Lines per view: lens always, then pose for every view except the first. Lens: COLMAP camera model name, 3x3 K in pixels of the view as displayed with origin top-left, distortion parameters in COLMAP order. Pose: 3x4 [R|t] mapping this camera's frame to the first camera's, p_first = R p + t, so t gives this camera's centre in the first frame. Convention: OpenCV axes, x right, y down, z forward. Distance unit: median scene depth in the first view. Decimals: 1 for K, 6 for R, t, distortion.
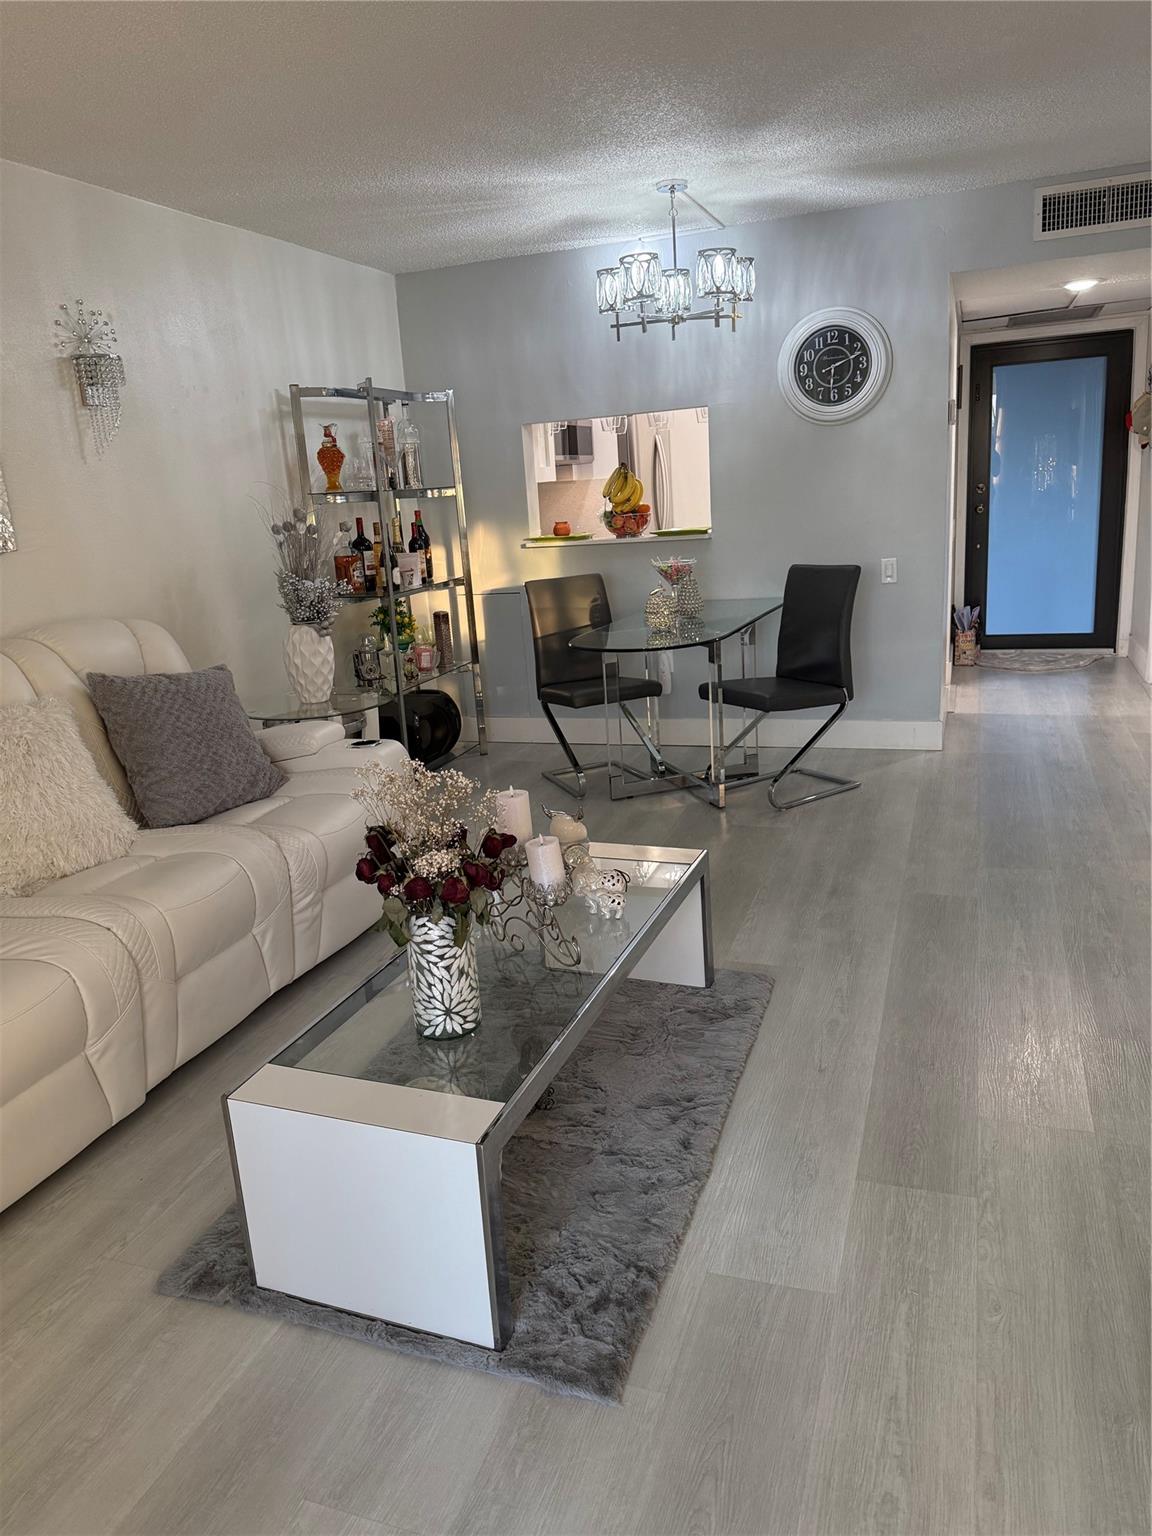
lens RADIAL K [[1069.9, 0, 550.4], [0, 1069.9, 774.3], [0, 0, 1]] dist [0.112300, -0.155633]
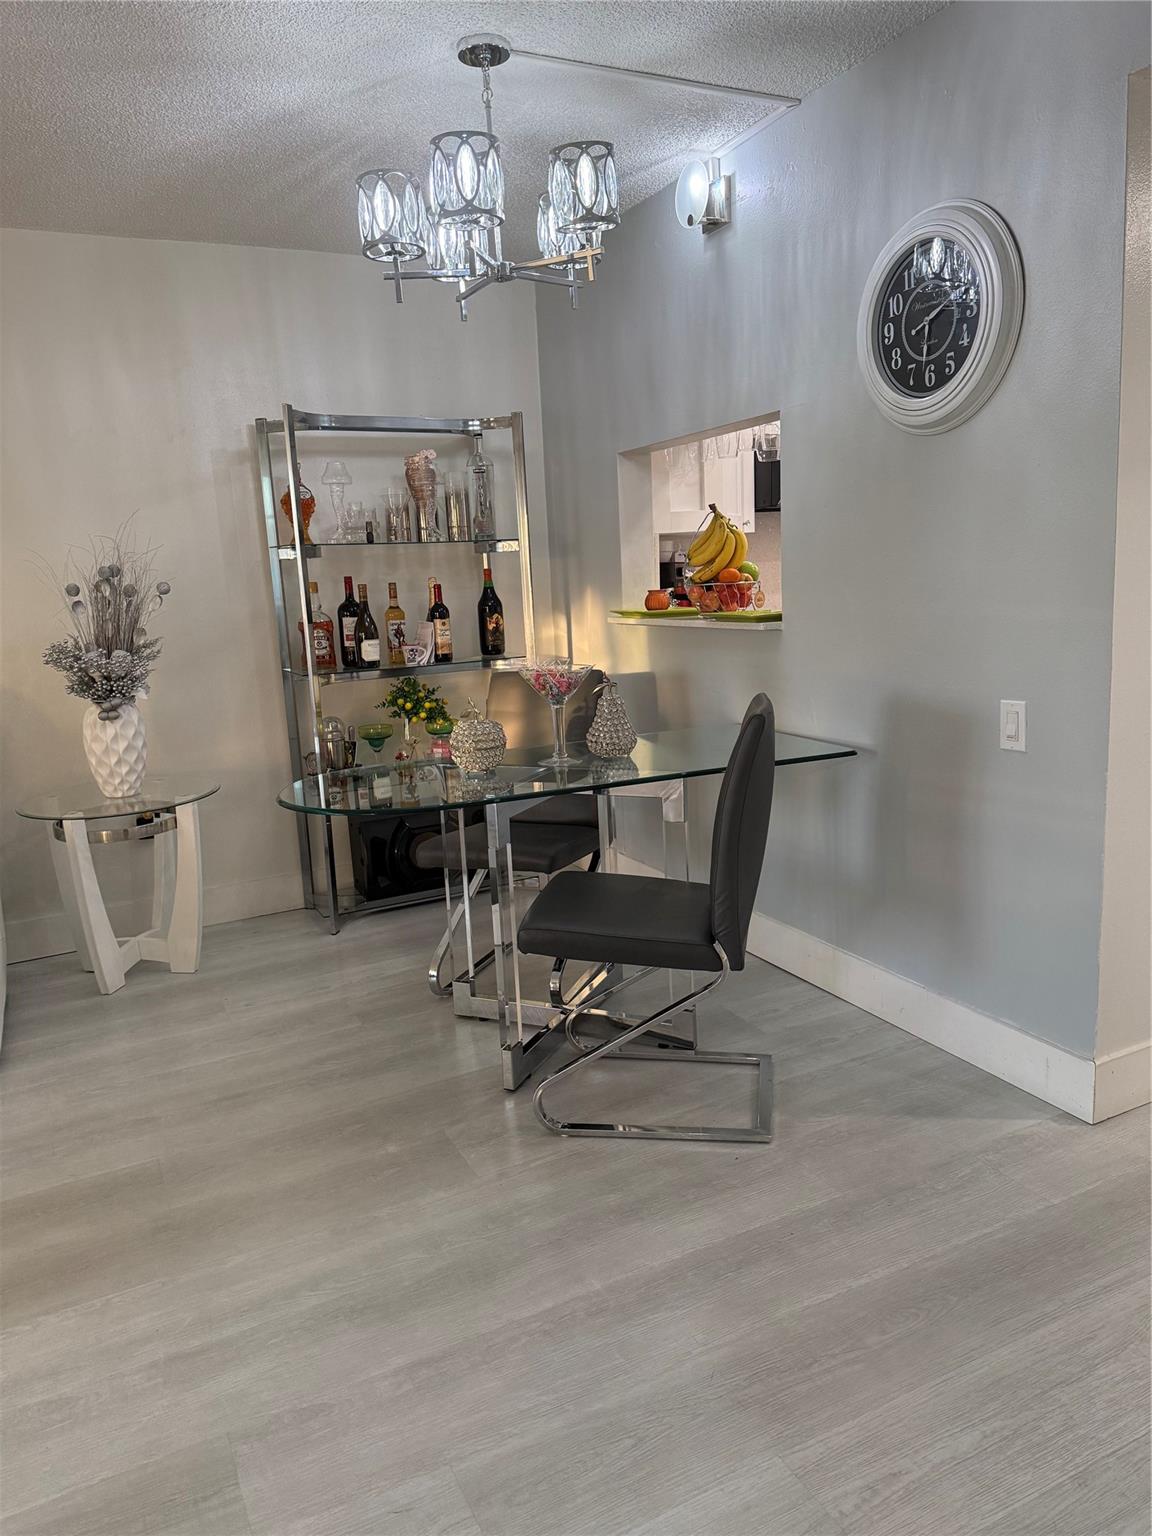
lens RADIAL K [[1069.9, 0, 550.4], [0, 1069.9, 774.3], [0, 0, 1]] dist [0.112300, -0.155633]
pose [[0.732800, 0.159909, -0.661388, 0.498107], [-0.178064, 0.983188, 0.040422, -0.153771], [0.656733, 0.088148, 0.748954, 0.515318]]
